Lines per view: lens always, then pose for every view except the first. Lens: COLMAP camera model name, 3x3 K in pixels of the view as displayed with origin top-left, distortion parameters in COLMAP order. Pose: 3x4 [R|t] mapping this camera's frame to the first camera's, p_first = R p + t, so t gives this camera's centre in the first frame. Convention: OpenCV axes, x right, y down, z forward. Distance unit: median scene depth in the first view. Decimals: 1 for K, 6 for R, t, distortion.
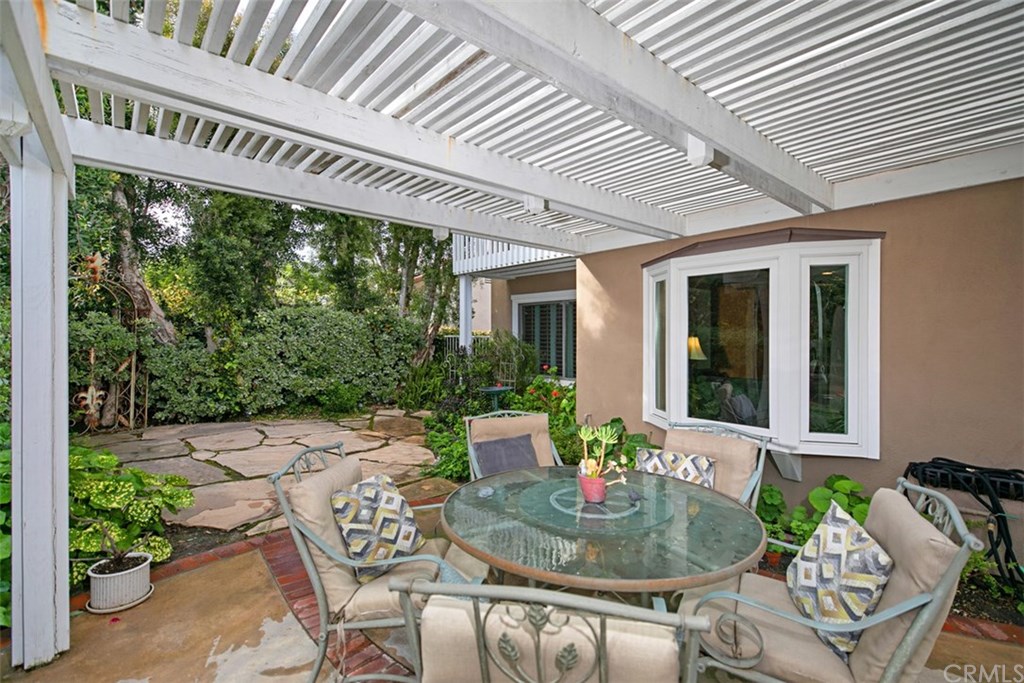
lens RADIAL K [[464.8, 0, 513.4], [0, 464.8, 339.2], [0, 0, 1]] dist [0.002942, -0.000222]
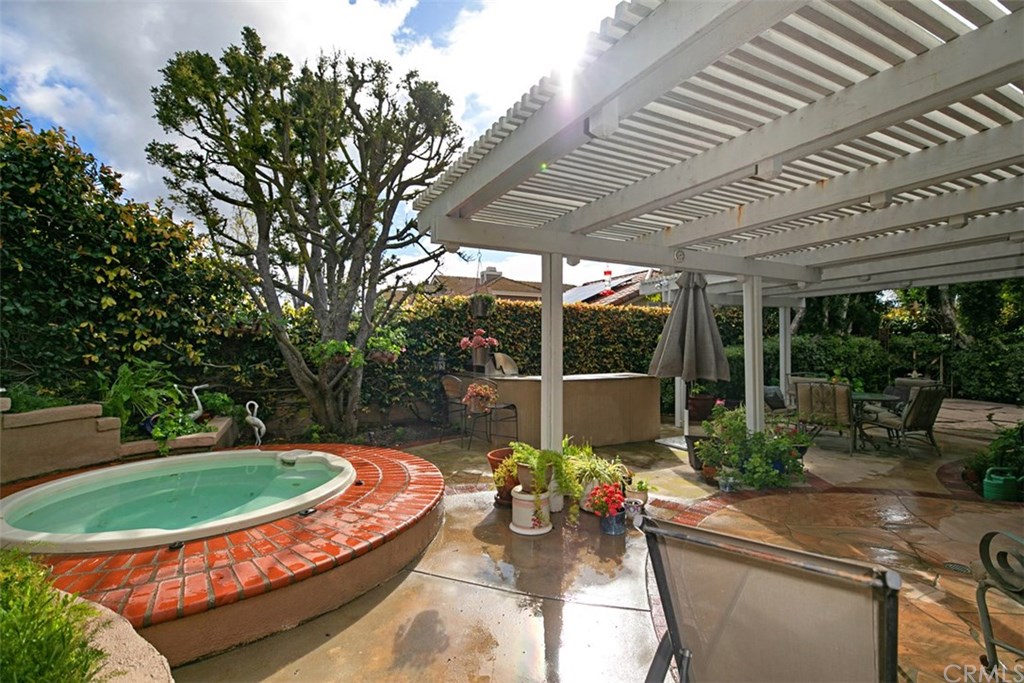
lens RADIAL K [[464.8, 0, 518.3], [0, 464.8, 340.7], [0, 0, 1]] dist [0.002942, -0.000222]
pose [[-0.236884, -0.017694, -0.971377, 1.173747], [-0.003954, 0.999843, -0.017248, 0.014799], [0.971530, -0.000245, -0.236917, -0.121209]]
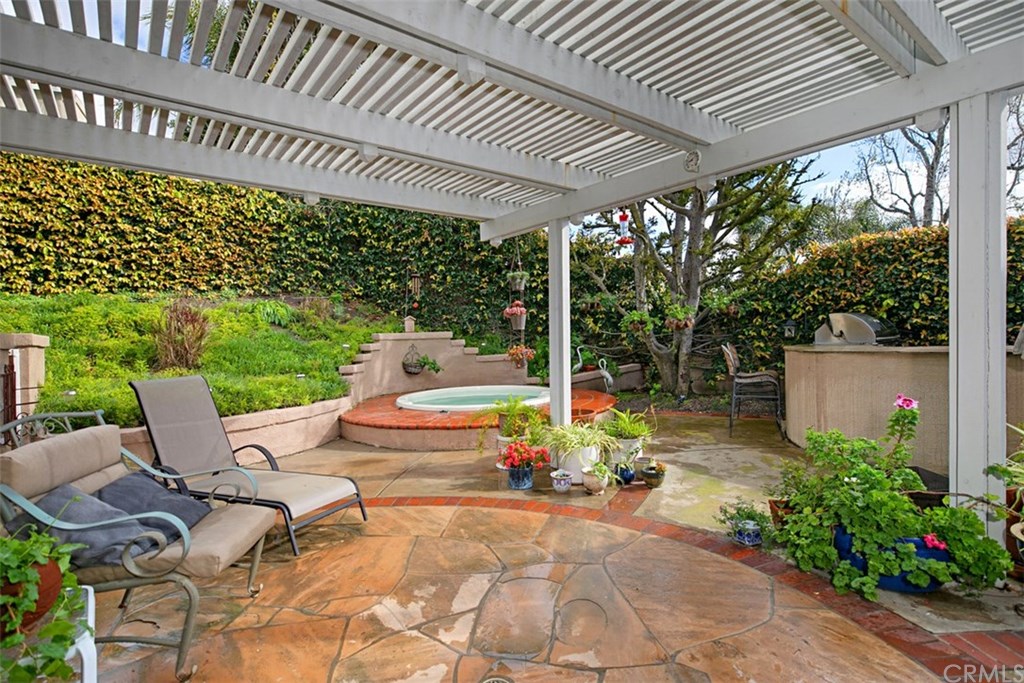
lens RADIAL K [[488.9, 0, 512.2], [0, 488.9, 336.8], [0, 0, 1]] dist [0.002866, 0.000007]
pose [[-0.998253, 0.034436, 0.048007, 0.661314], [0.035012, 0.999324, 0.011217, 0.034879], [-0.047588, 0.012879, -0.998784, 0.383049]]
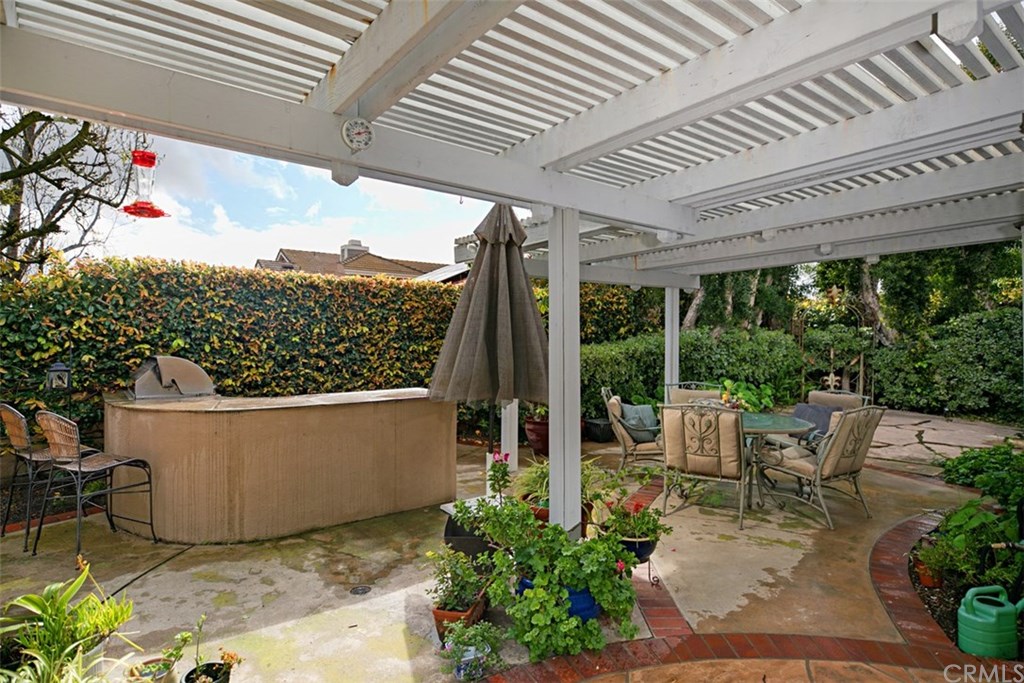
lens RADIAL K [[547.8, 0, 508.2], [0, 547.8, 348.9], [0, 0, 1]] dist [0.001312, 0.002276]
pose [[-0.063656, 0.008138, -0.997939, 0.823338], [-0.003146, 0.999960, 0.008355, 0.008327], [0.997967, 0.003672, -0.063628, 0.045976]]
